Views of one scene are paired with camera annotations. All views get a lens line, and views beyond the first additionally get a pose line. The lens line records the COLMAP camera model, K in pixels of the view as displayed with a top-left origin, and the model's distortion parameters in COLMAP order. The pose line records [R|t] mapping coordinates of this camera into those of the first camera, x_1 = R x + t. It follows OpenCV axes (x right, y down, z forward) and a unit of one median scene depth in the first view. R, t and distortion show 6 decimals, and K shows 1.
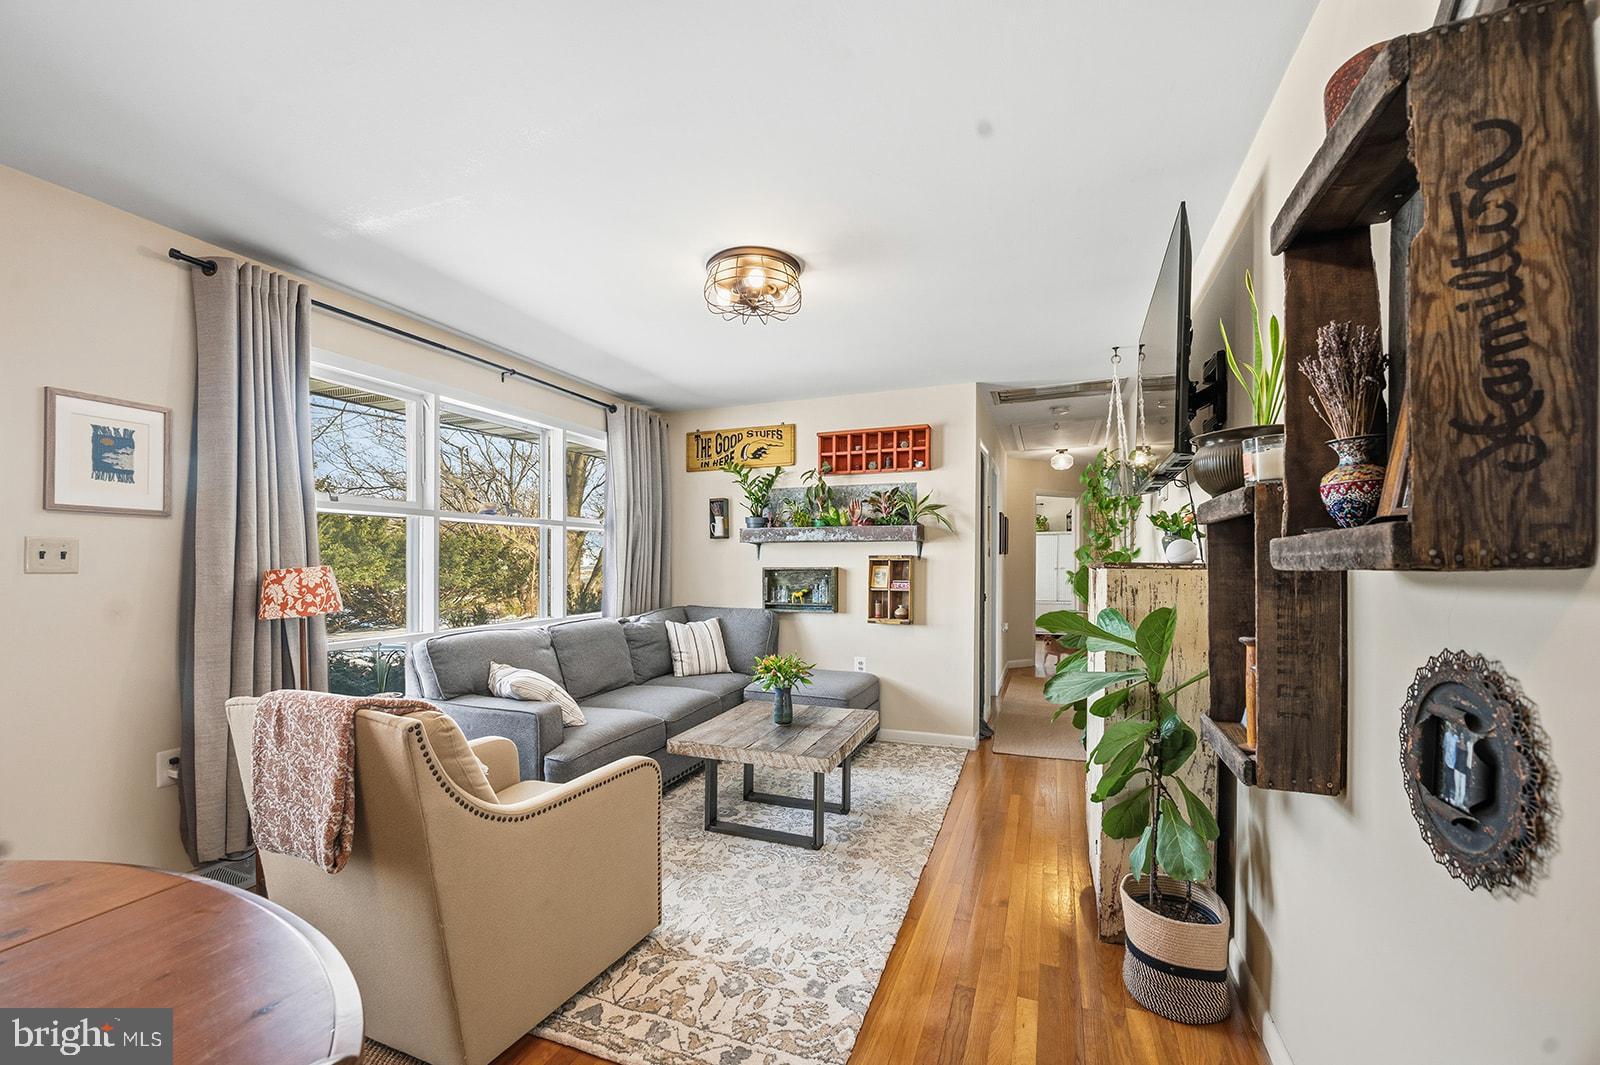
lens RADIAL K [[646.4, 0, 806.2], [0, 646.4, 564.5], [0, 0, 1]] dist [0.000449, 0.000034]
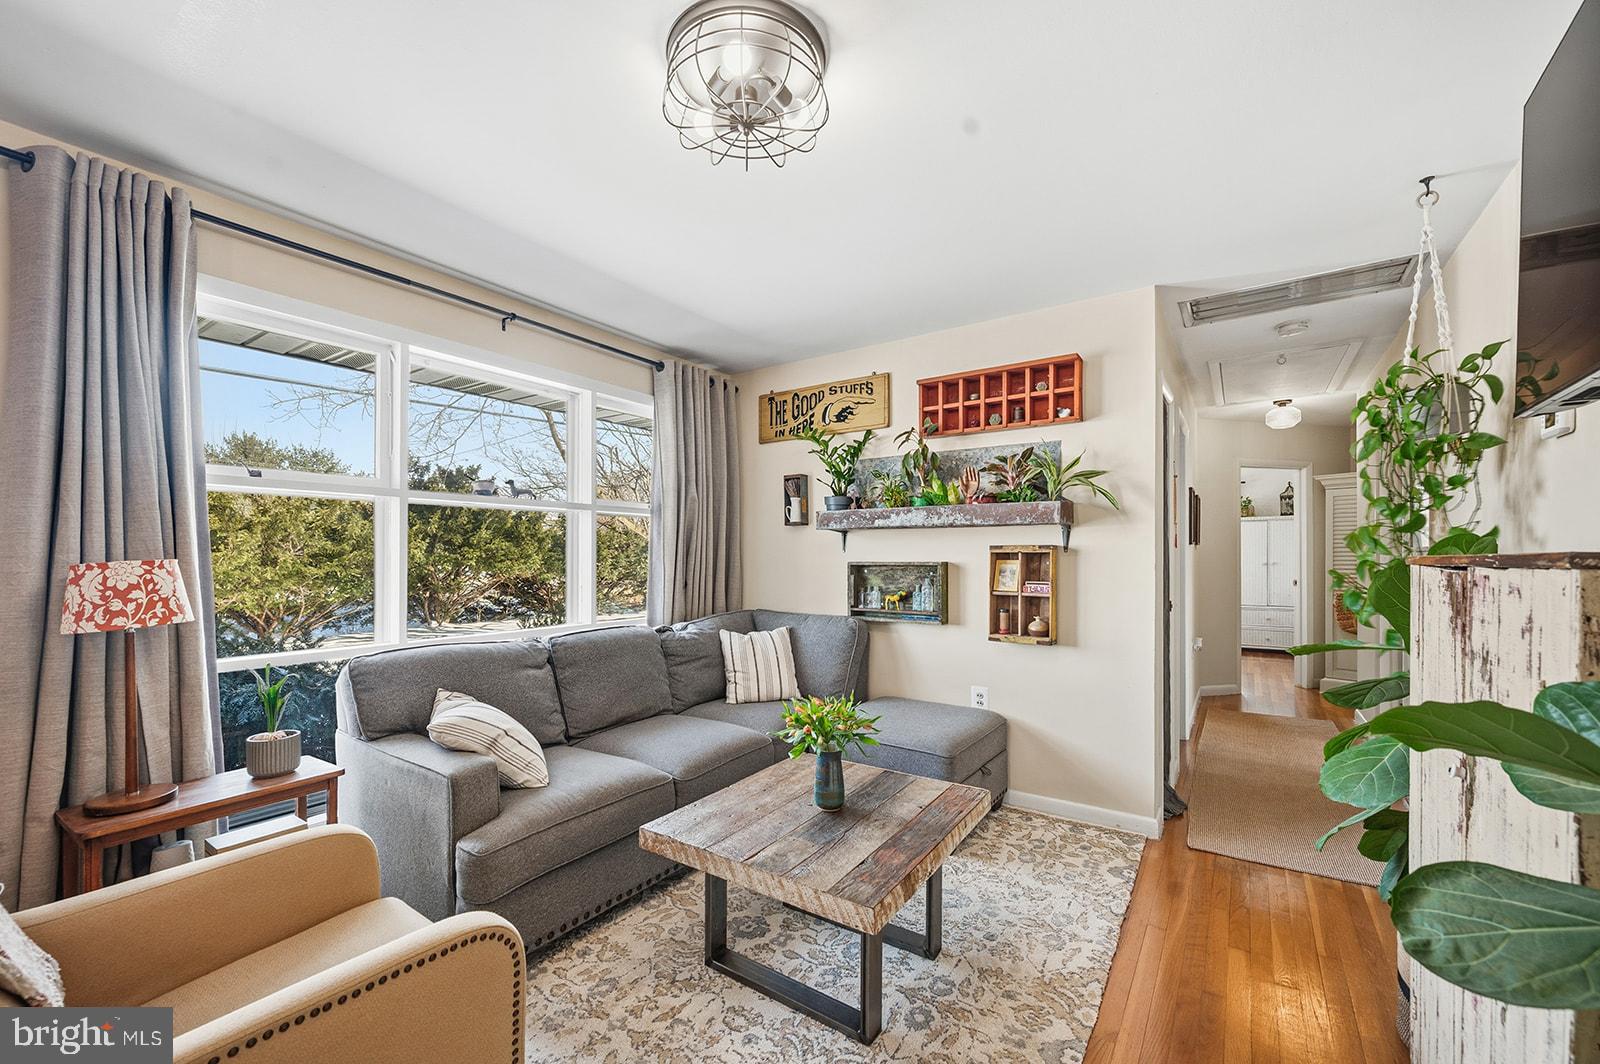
lens RADIAL K [[640.3, 0, 794.1], [0, 640.3, 547.7], [0, 0, 1]] dist [-0.001375, -0.000140]
pose [[0.968953, -0.003091, -0.247224, 0.062555], [-0.001000, 0.999865, -0.016419, 0.000073], [0.247242, 0.016157, 0.968819, 0.264622]]
